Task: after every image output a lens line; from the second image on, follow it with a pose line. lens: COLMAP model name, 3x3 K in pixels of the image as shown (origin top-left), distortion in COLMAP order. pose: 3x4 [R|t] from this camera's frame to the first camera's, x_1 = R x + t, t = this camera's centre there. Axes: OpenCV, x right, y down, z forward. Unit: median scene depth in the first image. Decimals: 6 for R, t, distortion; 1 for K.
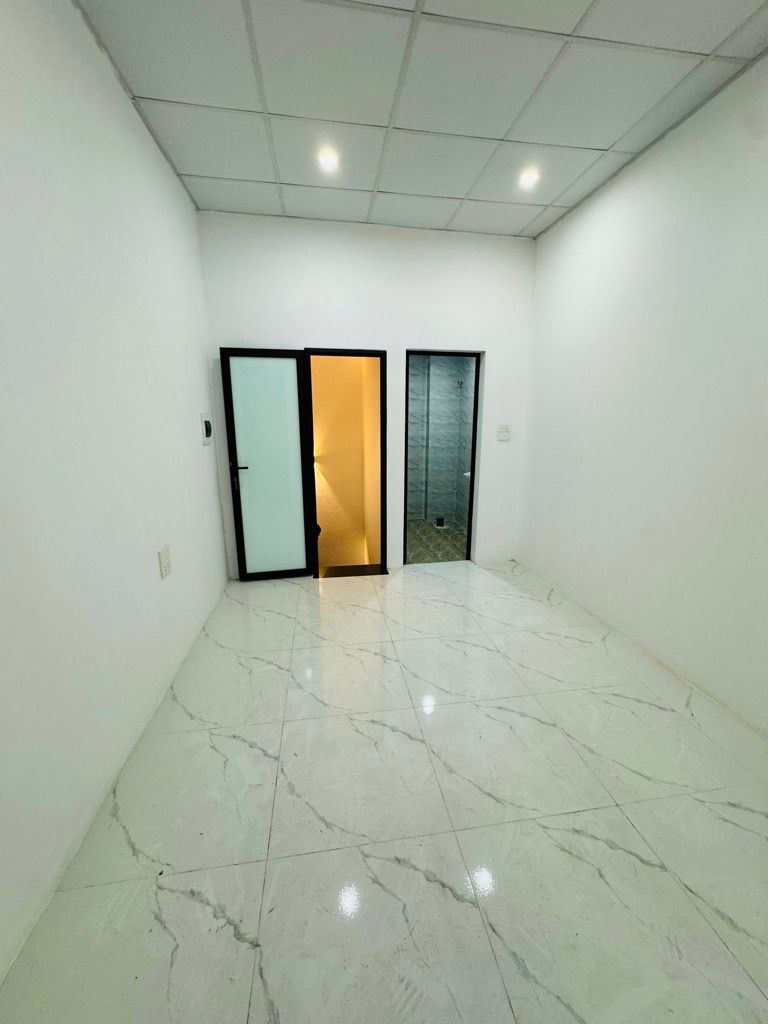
lens RADIAL K [[406.3, 0, 382.2], [0, 406.3, 507.9], [0, 0, 1]] dist [-0.002102, 0.000433]
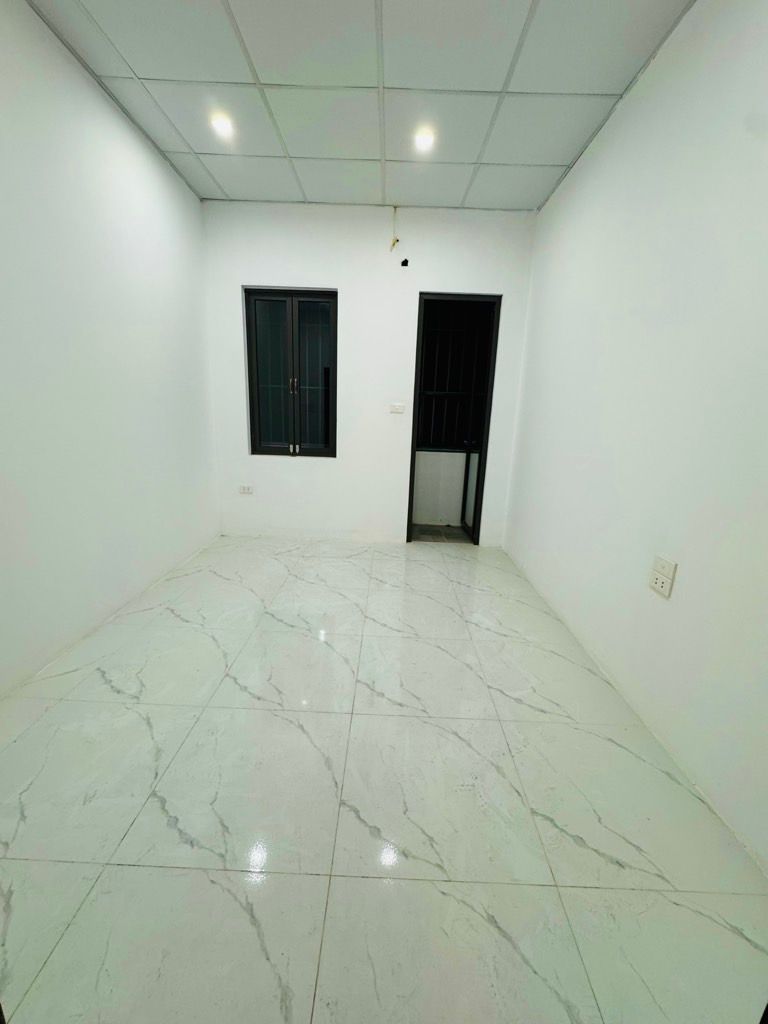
lens RADIAL K [[406.3, 0, 379.6], [0, 406.3, 506.2], [0, 0, 1]] dist [-0.002102, 0.000433]
pose [[-0.983261, -0.075873, 0.165653, -0.082911], [0.002965, 0.902387, 0.430917, -0.210479], [-0.182178, 0.424195, -0.887057, 1.139157]]
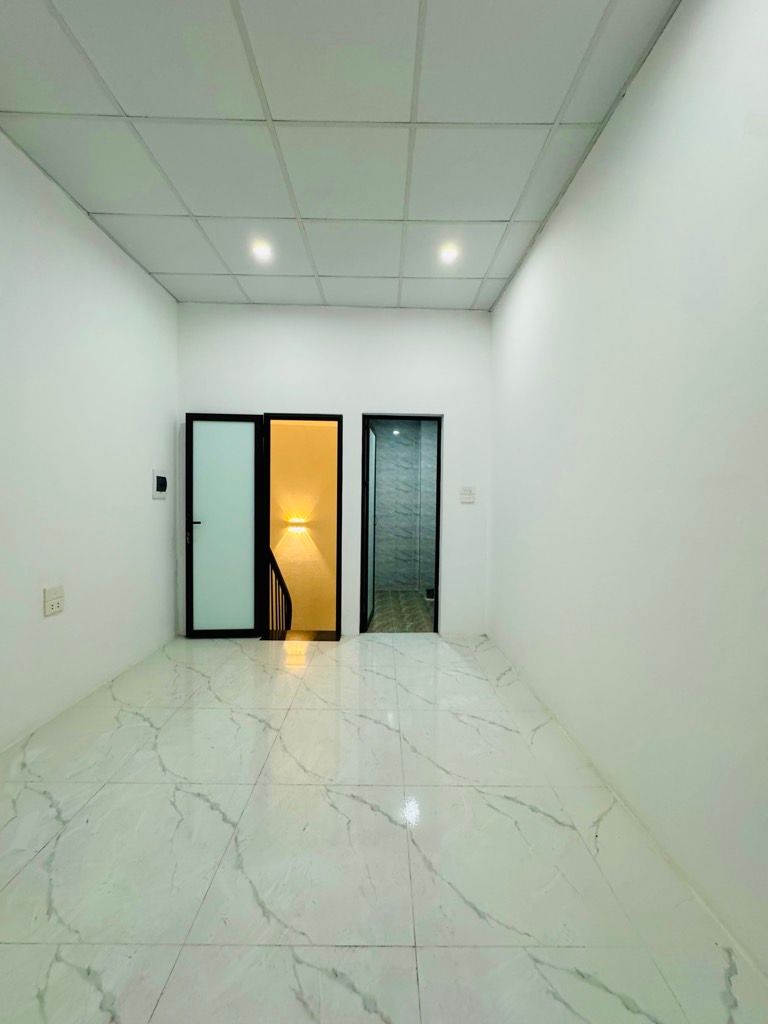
lens RADIAL K [[406.3, 0, 383.1], [0, 406.3, 509.4], [0, 0, 1]] dist [-0.002102, 0.000433]
pose [[0.989088, 0.015213, -0.146536, 0.281623], [-0.043190, 0.980893, -0.189694, 0.044395], [0.140851, 0.193953, 0.970847, 0.056495]]
